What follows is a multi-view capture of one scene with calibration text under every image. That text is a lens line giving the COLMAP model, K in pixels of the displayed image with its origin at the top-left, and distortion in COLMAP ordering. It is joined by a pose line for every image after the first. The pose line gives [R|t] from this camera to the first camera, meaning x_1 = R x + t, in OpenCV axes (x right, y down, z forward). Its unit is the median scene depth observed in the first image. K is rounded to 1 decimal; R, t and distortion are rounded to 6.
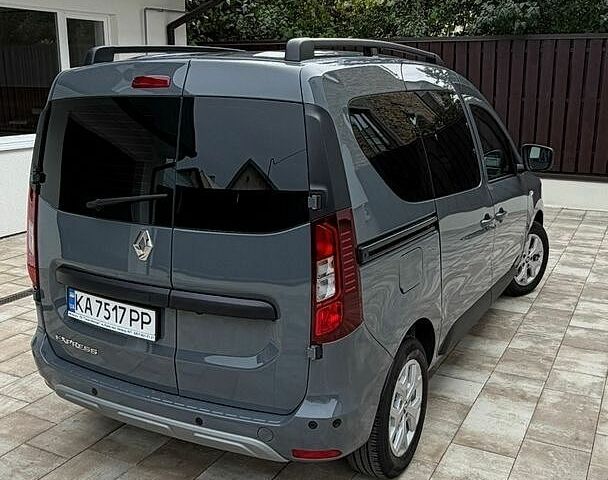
lens RADIAL K [[693.1, 0, 302.5], [0, 693.1, 240.1], [0, 0, 1]] dist [0.028996, 0.000000]
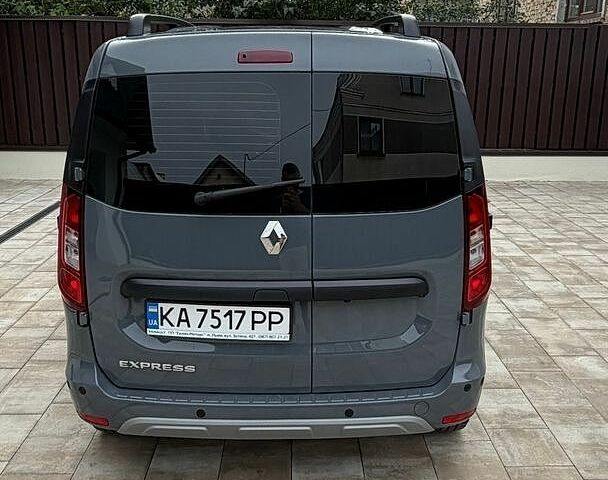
lens RADIAL K [[693.1, 0, 308.5], [0, 693.1, 237.5], [0, 0, 1]] dist [0.028996, 0.000000]
pose [[0.872743, -0.113858, 0.474716, -0.614044], [0.105879, 0.993422, 0.043614, -0.027762], [-0.476559, 0.012198, 0.879058, 0.175791]]
